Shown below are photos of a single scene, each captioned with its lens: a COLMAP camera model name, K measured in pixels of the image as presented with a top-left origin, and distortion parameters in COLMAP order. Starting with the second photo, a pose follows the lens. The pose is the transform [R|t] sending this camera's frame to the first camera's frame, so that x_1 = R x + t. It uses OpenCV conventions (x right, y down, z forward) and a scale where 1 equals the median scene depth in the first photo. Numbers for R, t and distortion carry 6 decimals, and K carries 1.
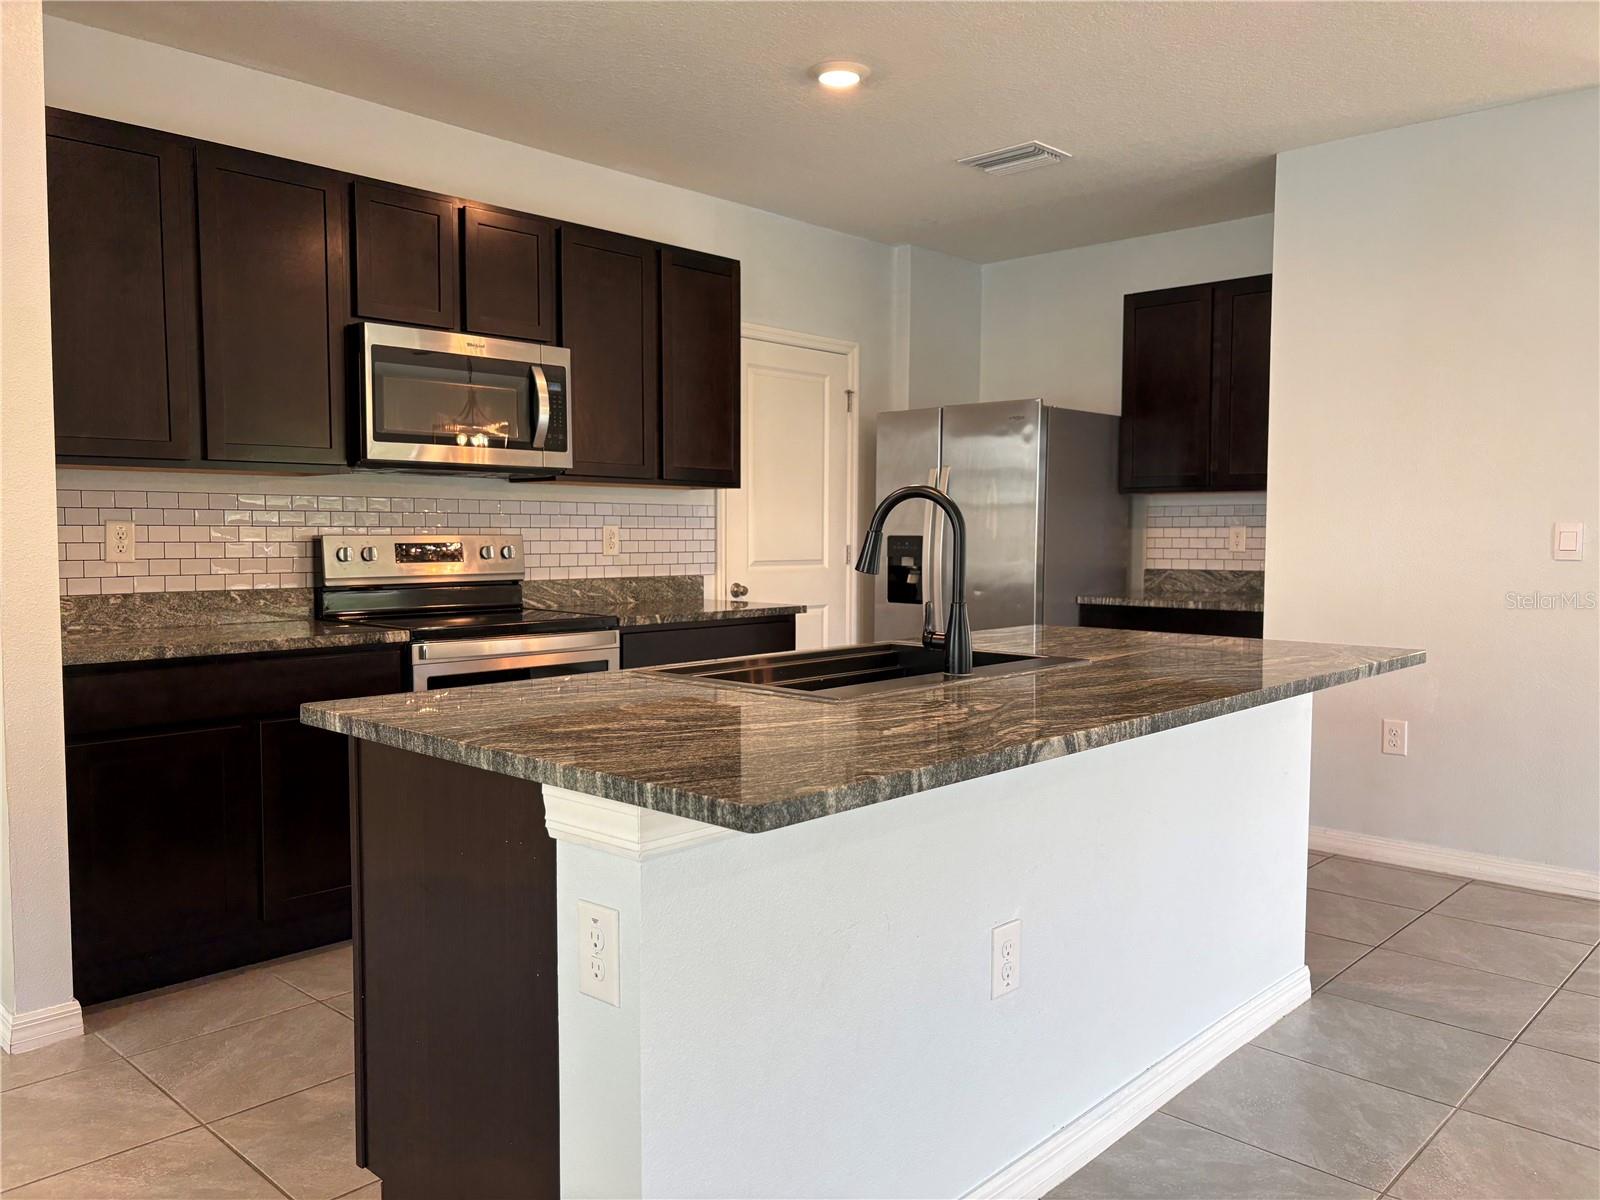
lens RADIAL K [[1208.5, 0, 765.3], [0, 1208.5, 638.6], [0, 0, 1]] dist [0.037290, 0.001306]
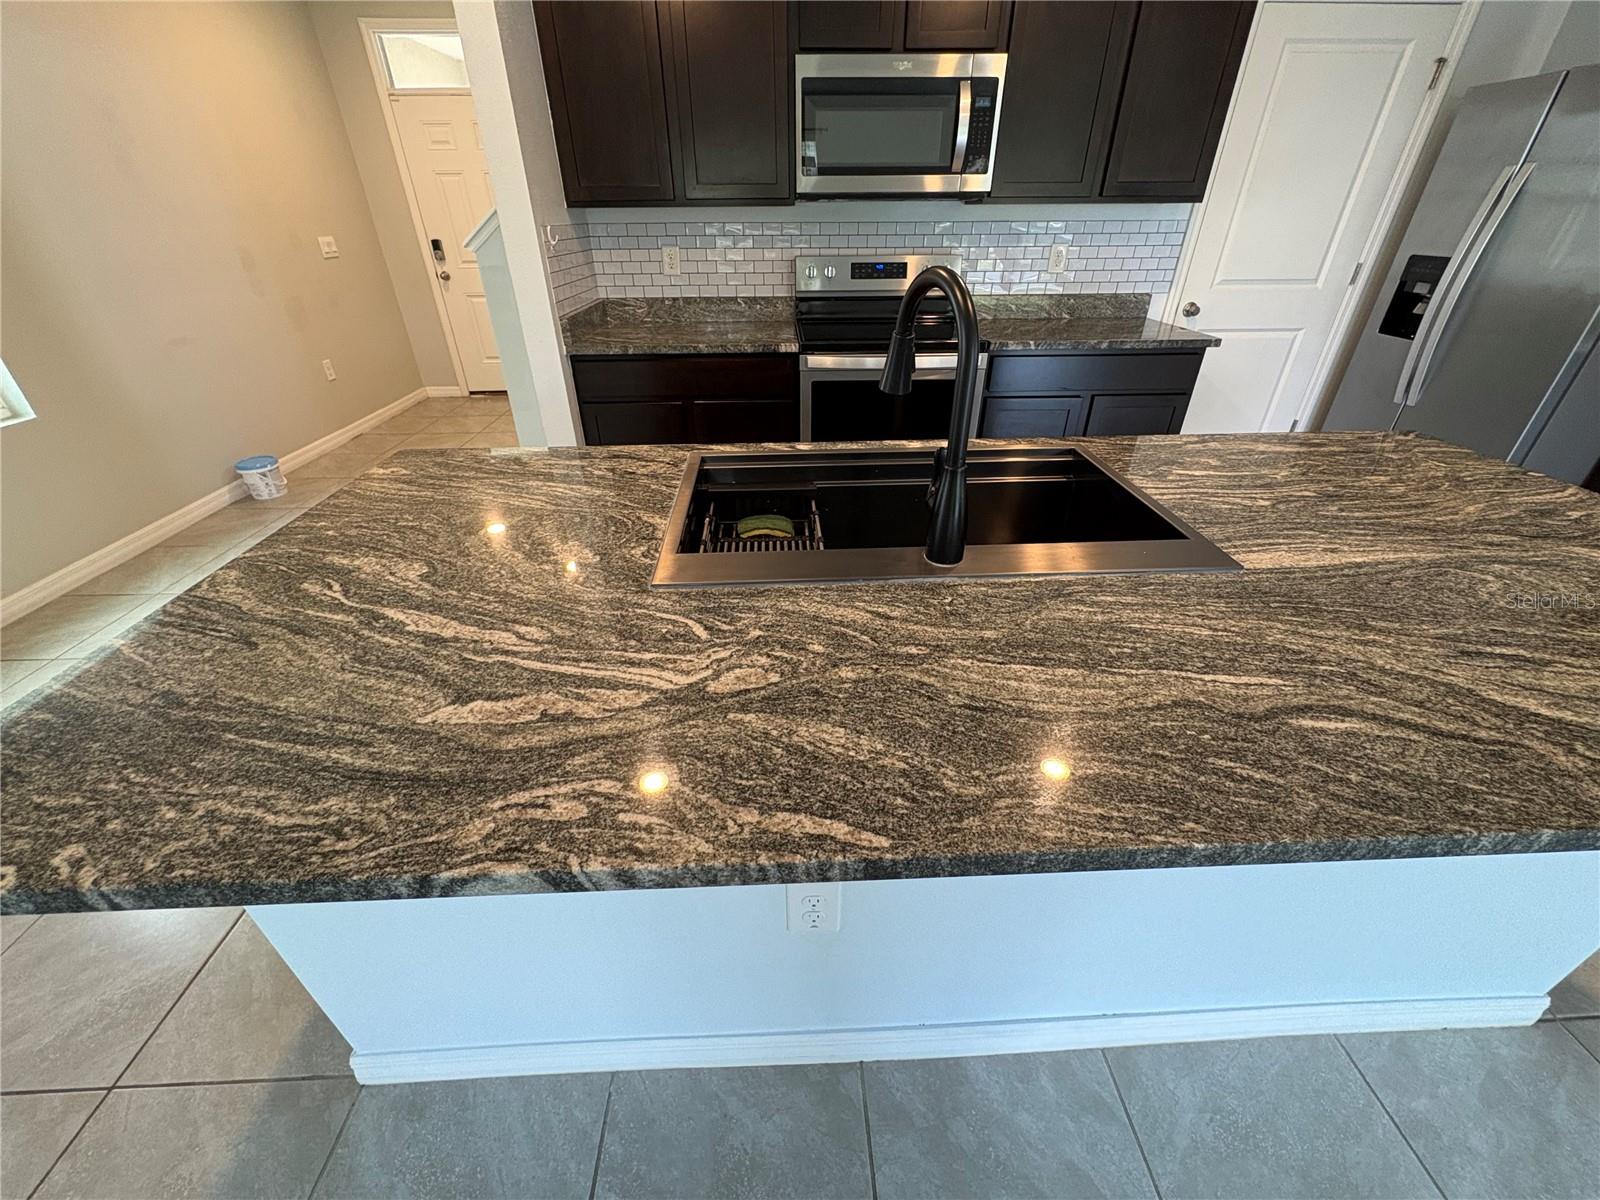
lens RADIAL K [[636.9, 0, 800.0], [0, 636.9, 600.0], [0, 0, 1]] dist [0.000717, -0.000027]
pose [[0.726450, 0.354352, -0.588817, 0.173861], [-0.054333, 0.883744, 0.464806, -0.064923], [0.685069, -0.305666, 0.661248, 0.345867]]
